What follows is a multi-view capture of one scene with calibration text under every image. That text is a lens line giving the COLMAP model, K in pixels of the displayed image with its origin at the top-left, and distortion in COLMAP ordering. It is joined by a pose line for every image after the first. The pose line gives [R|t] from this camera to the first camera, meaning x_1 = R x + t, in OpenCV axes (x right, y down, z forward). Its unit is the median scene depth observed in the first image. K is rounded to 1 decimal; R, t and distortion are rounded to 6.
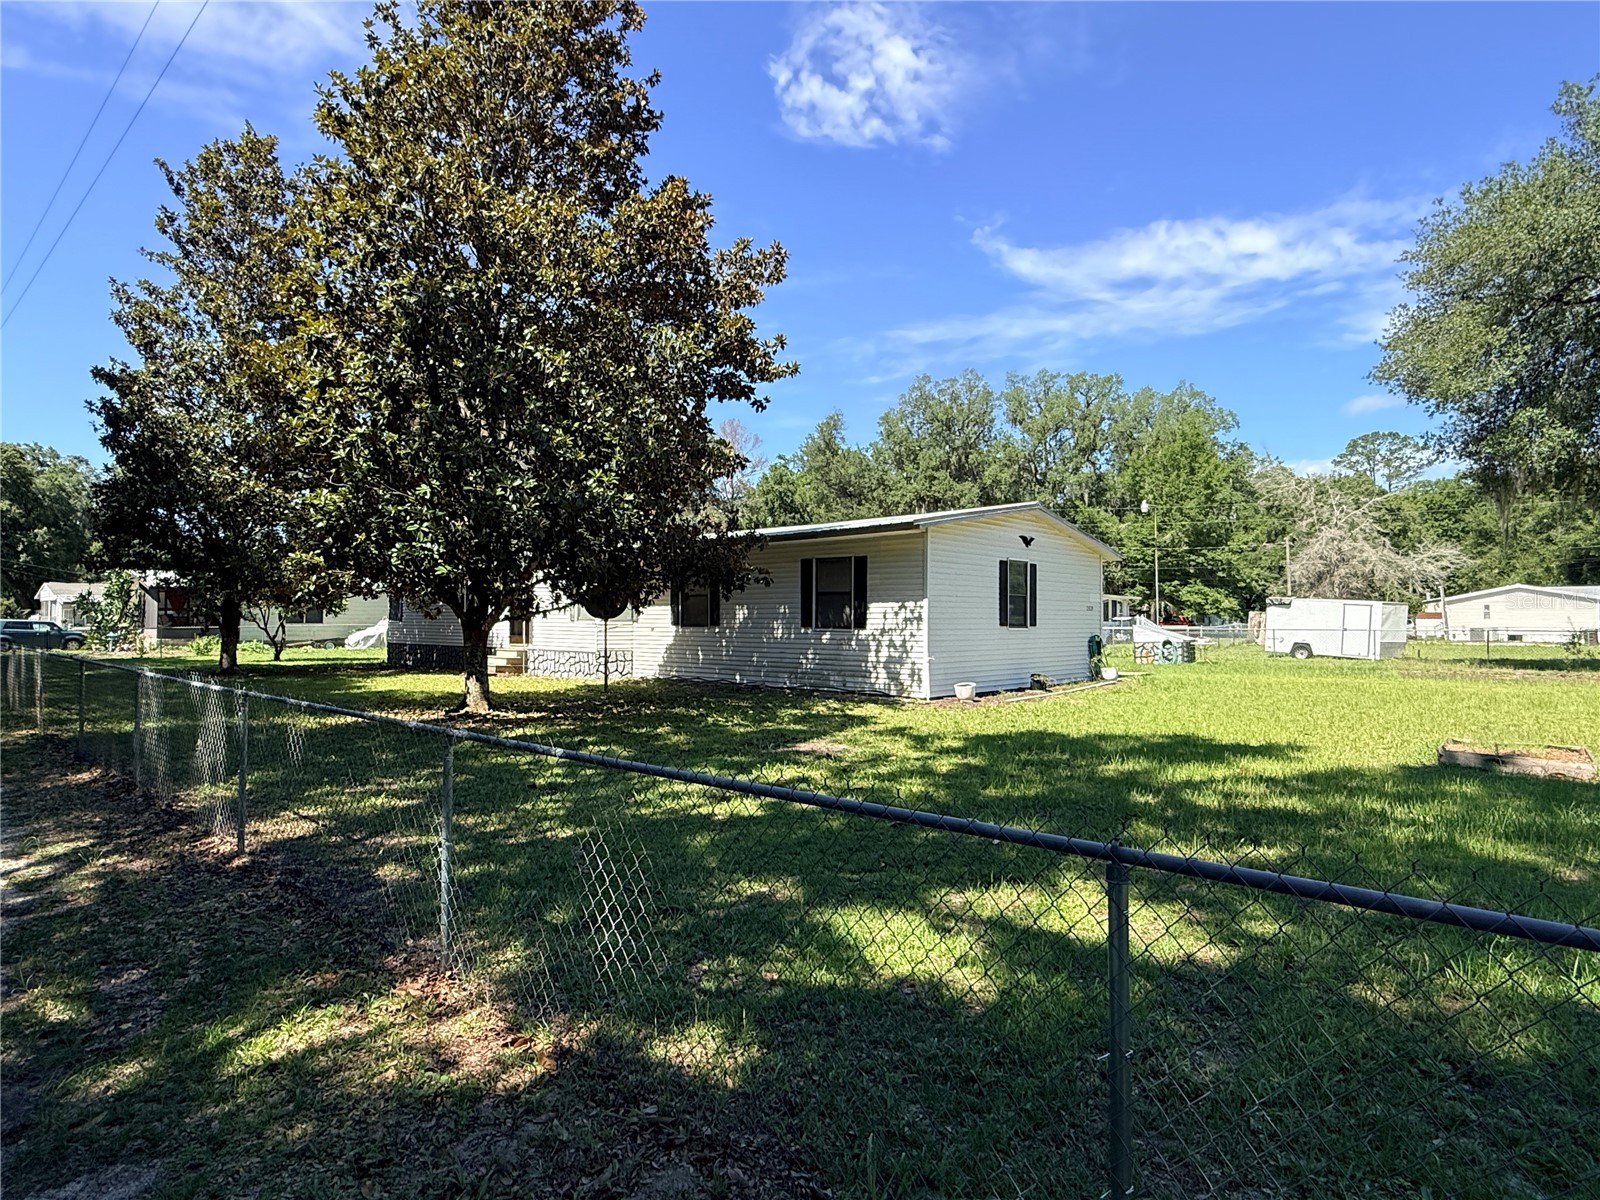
lens RADIAL K [[907.8, 0, 800.0], [0, 907.8, 600.0], [0, 0, 1]] dist [-0.001633, -0.000066]
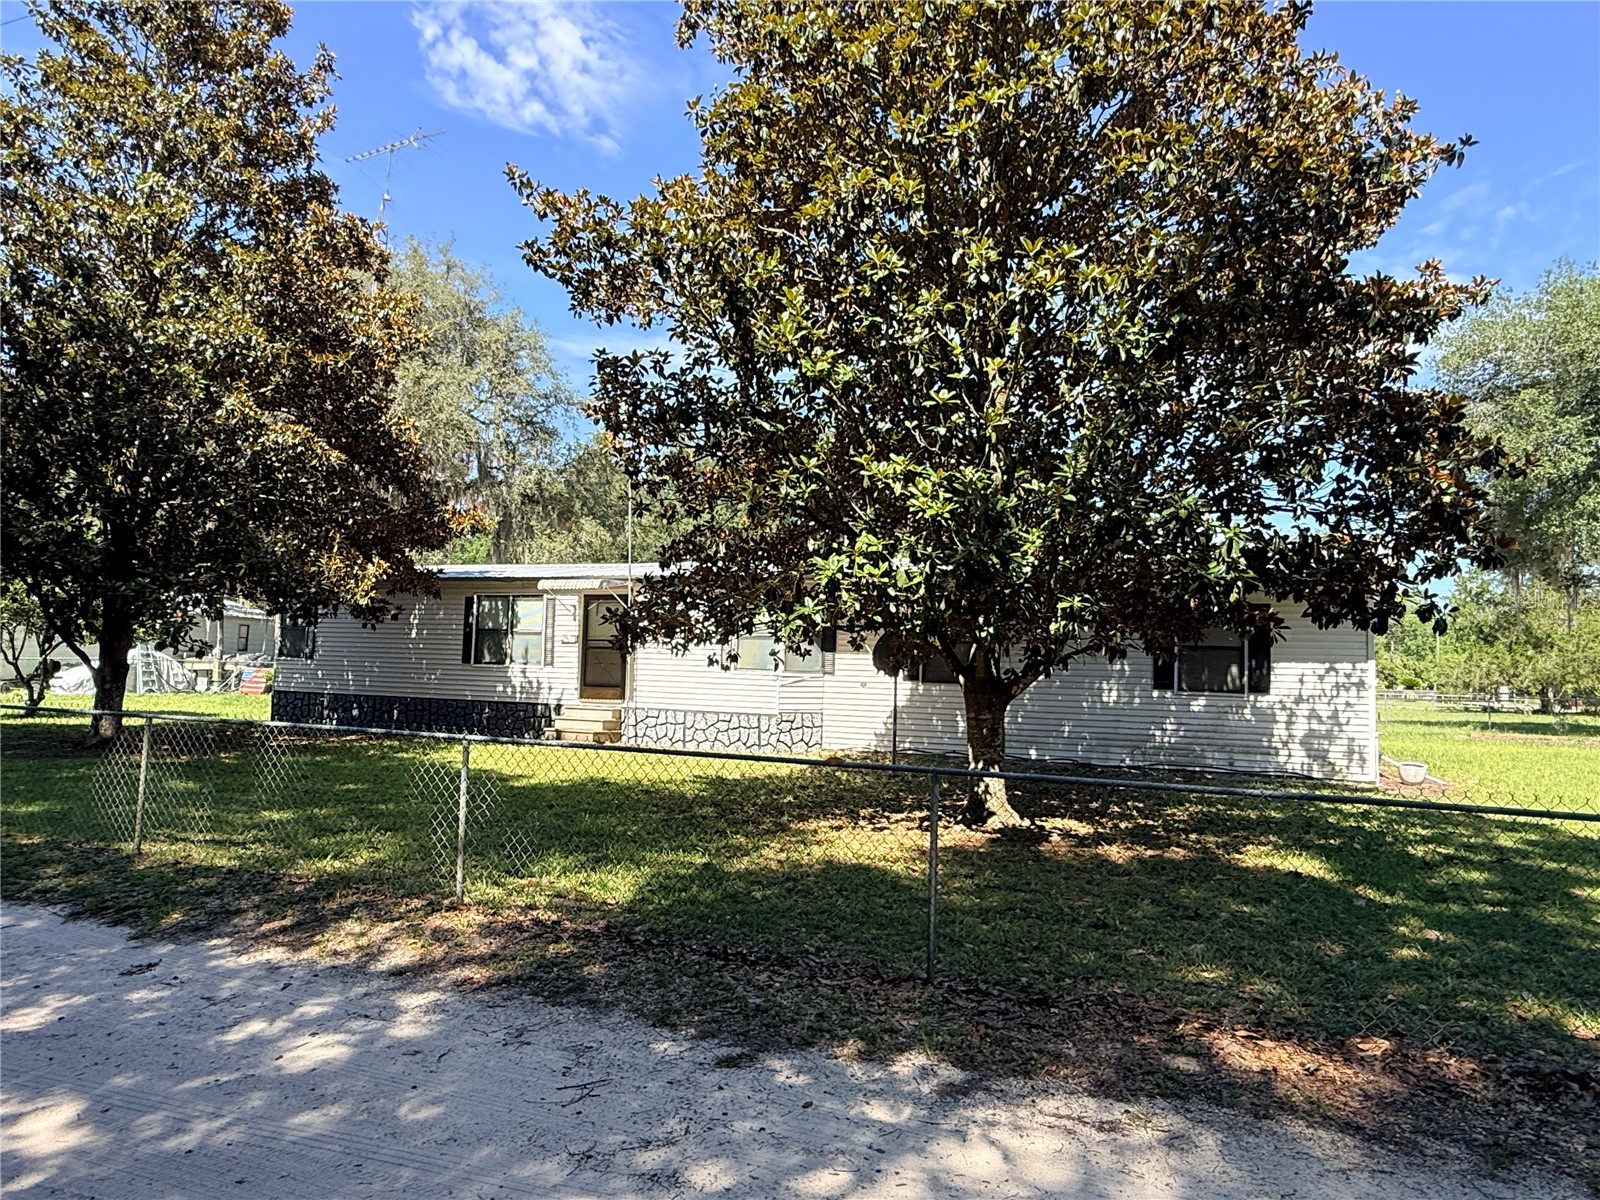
lens RADIAL K [[985.1, 0, 800.7], [0, 985.1, 604.7], [0, 0, 1]] dist [0.000580, 0.000428]
pose [[0.929624, 0.046475, 0.365566, -0.660495], [-0.033712, 0.998581, -0.041220, 0.001891], [-0.366963, 0.025995, 0.929872, 0.351577]]
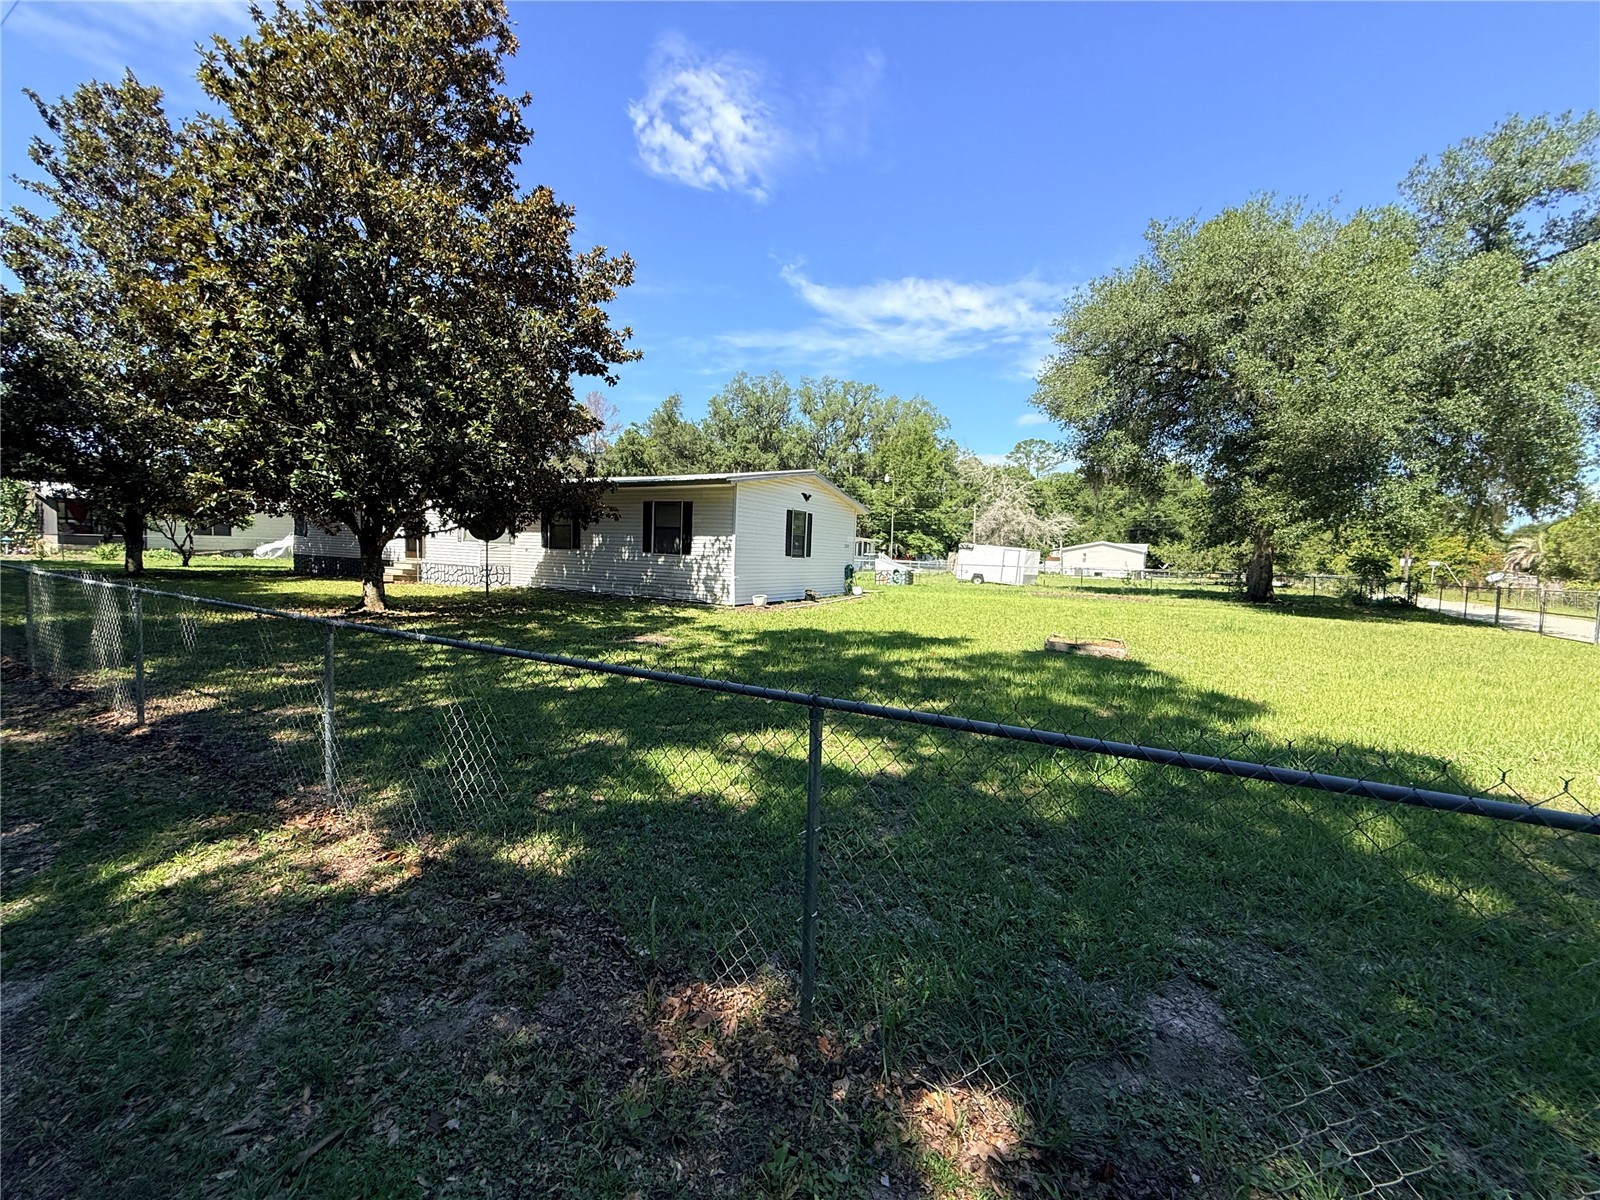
lens RADIAL K [[647.8, 0, 805.1], [0, 647.8, 599.5], [0, 0, 1]] dist [-0.001960, -0.000365]
pose [[0.970830, 0.016812, 0.239178, 0.007411], [-0.040002, 0.994915, 0.092438, 0.001415], [-0.236407, -0.099309, 0.966566, -0.001158]]
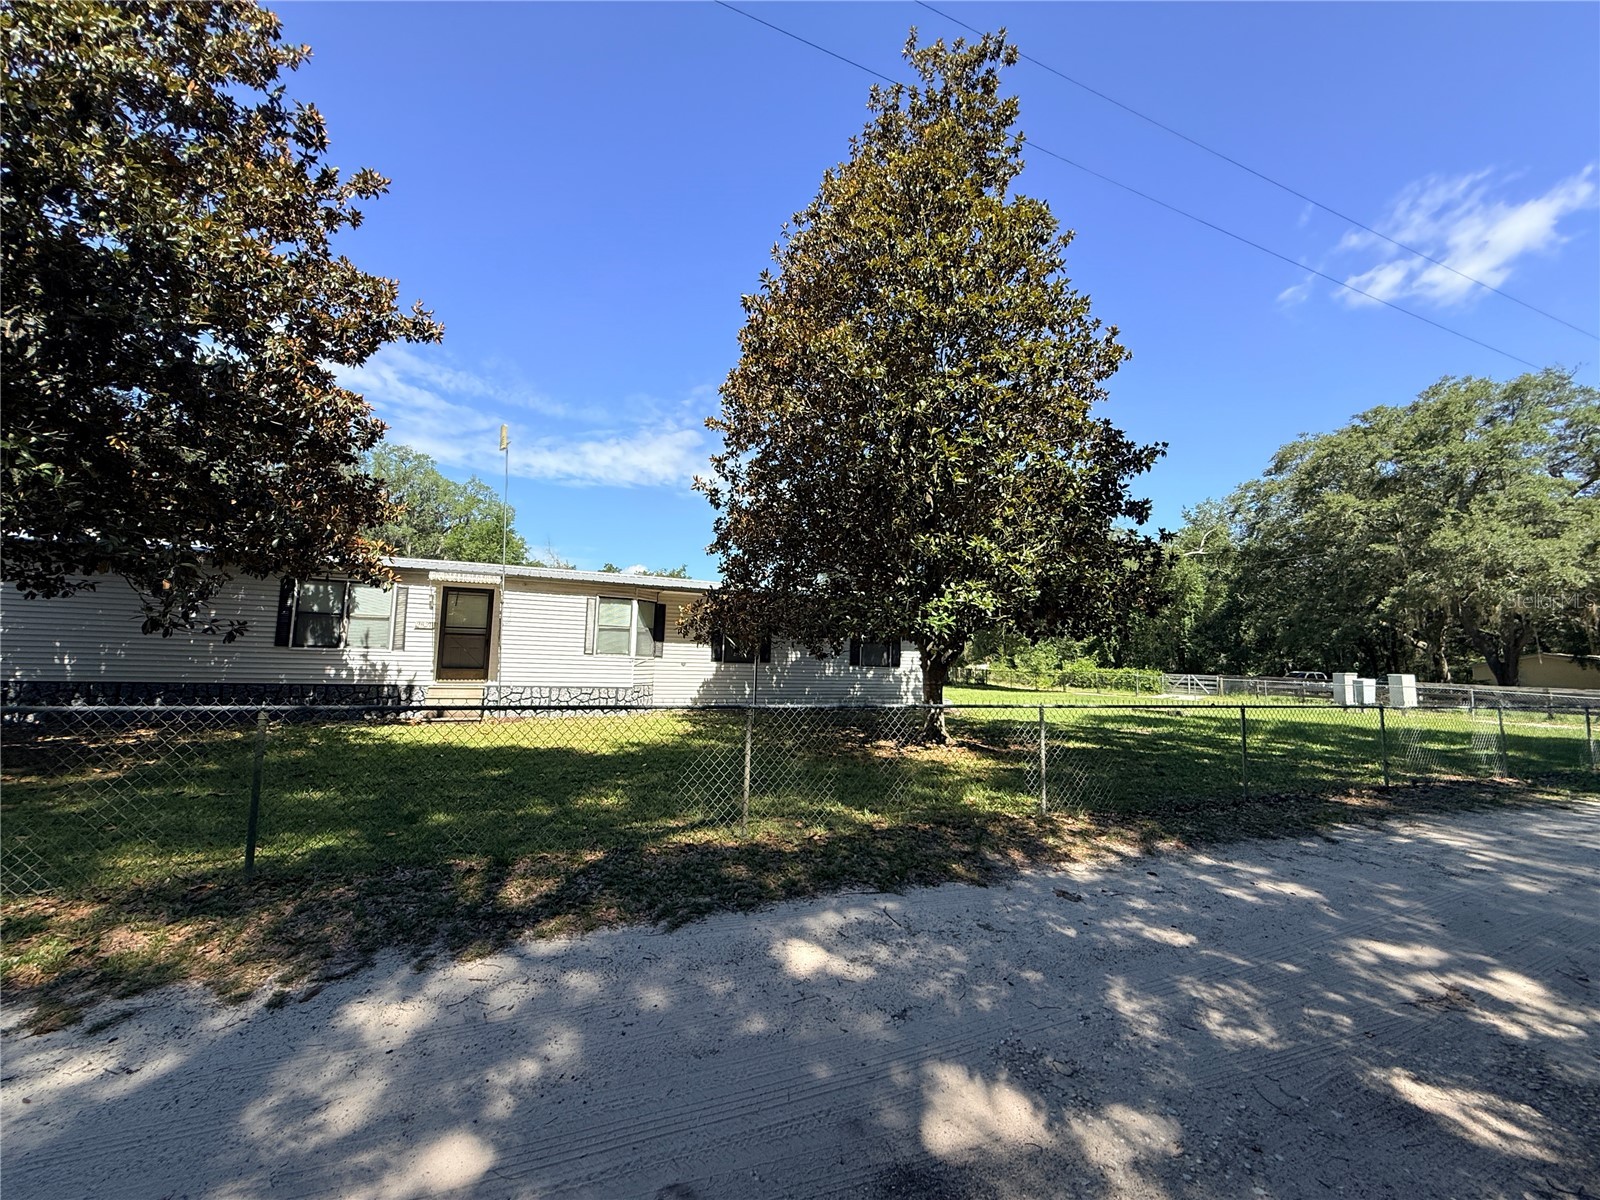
lens RADIAL K [[647.8, 0, 805.1], [0, 647.8, 599.5], [0, 0, 1]] dist [-0.001960, -0.000365]
pose [[0.387055, 0.098362, 0.916795, -1.060628], [-0.047717, 0.995098, -0.086617, 0.018712], [-0.920821, -0.010221, 0.389851, 0.744928]]
